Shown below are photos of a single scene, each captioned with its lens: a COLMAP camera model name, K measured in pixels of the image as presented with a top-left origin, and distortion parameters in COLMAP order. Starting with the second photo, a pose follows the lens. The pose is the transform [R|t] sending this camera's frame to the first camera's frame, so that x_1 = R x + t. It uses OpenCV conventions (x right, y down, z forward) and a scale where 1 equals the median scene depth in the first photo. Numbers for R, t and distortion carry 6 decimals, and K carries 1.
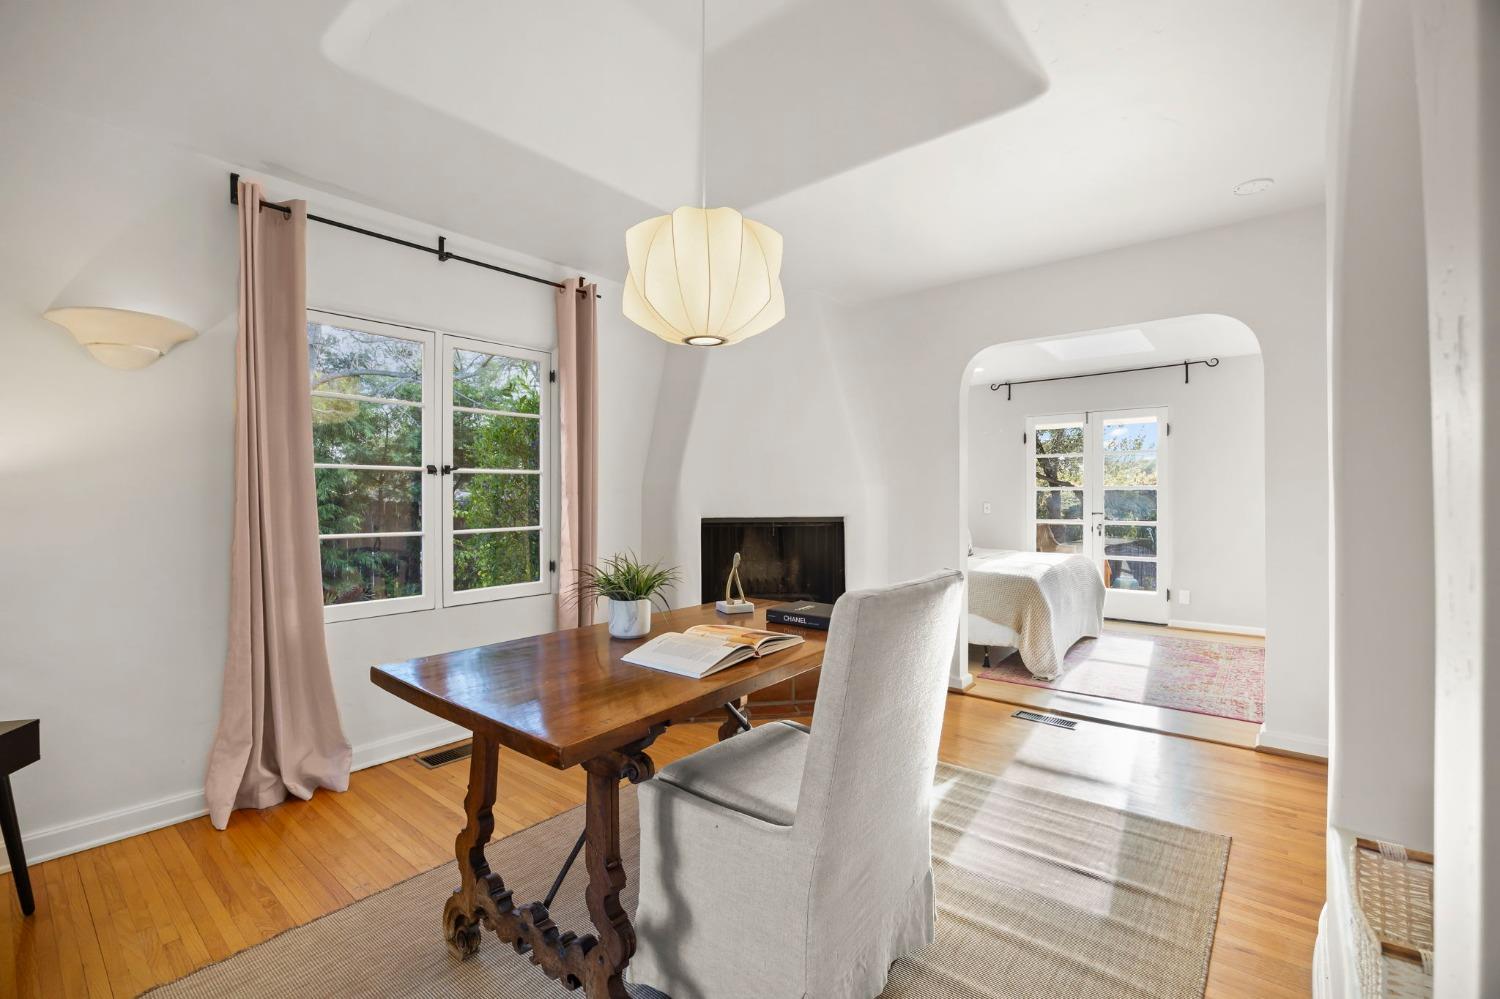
lens RADIAL K [[654.7, 0, 752.9], [0, 654.7, 496.3], [0, 0, 1]] dist [0.000634, -0.000069]
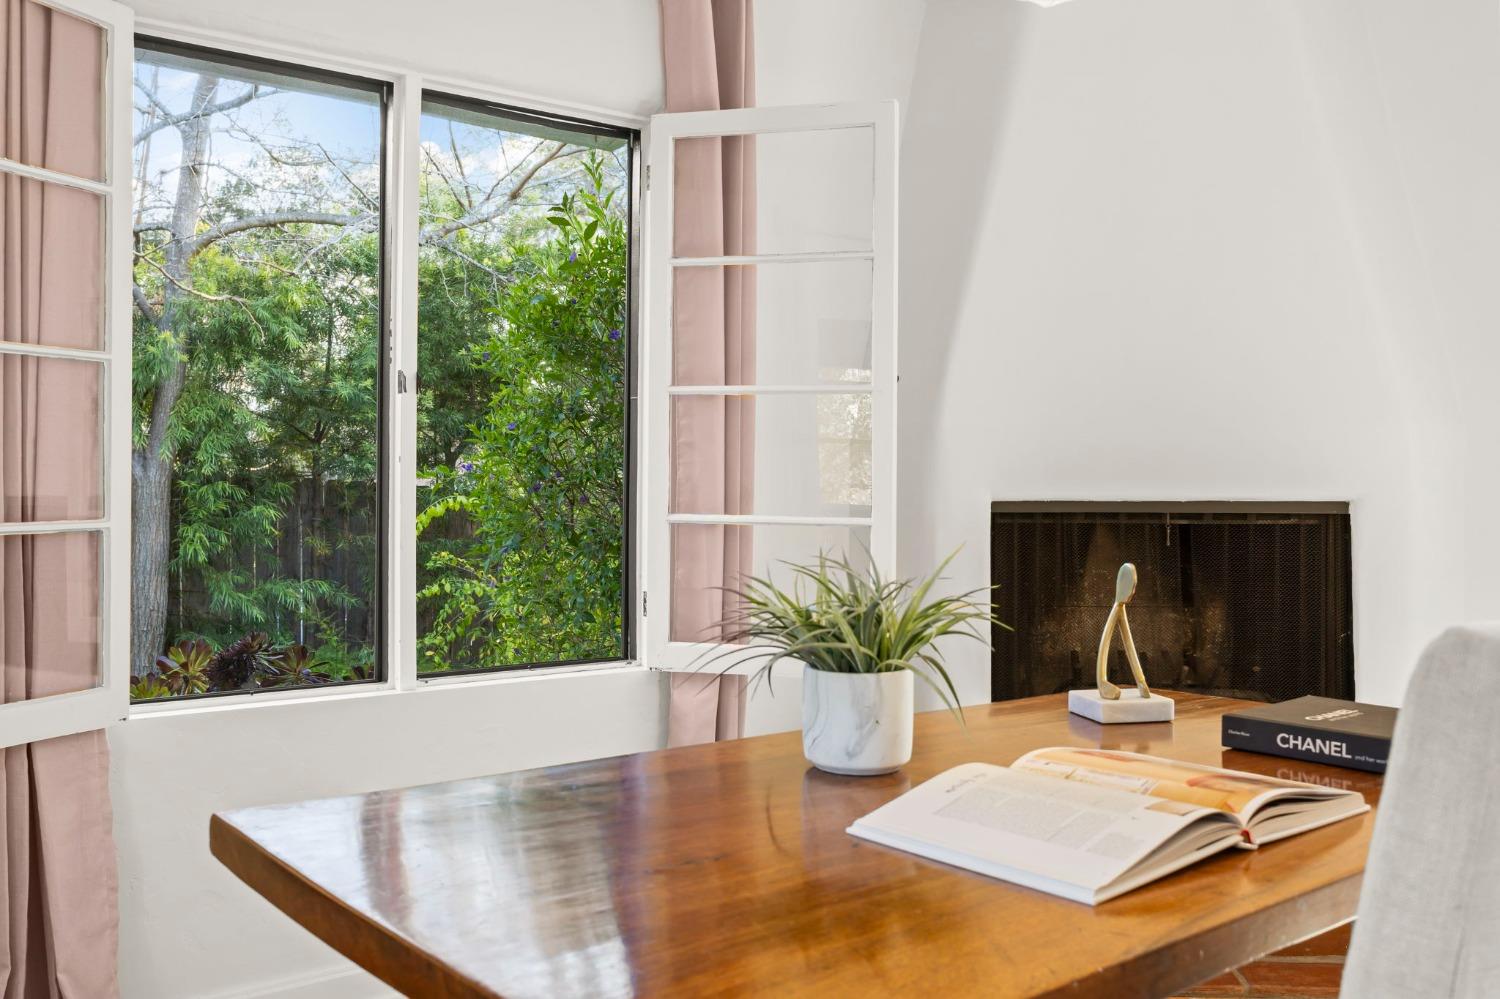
lens RADIAL K [[1281.3, 0, 750.0], [0, 1281.3, 499.5], [0, 0, 1]] dist [0.012886, 0.002407]
pose [[0.977372, 0.001893, -0.211518, -0.090961], [-0.003605, 0.999964, -0.007708, 0.063354], [0.211496, 0.008296, 0.977344, 0.260485]]
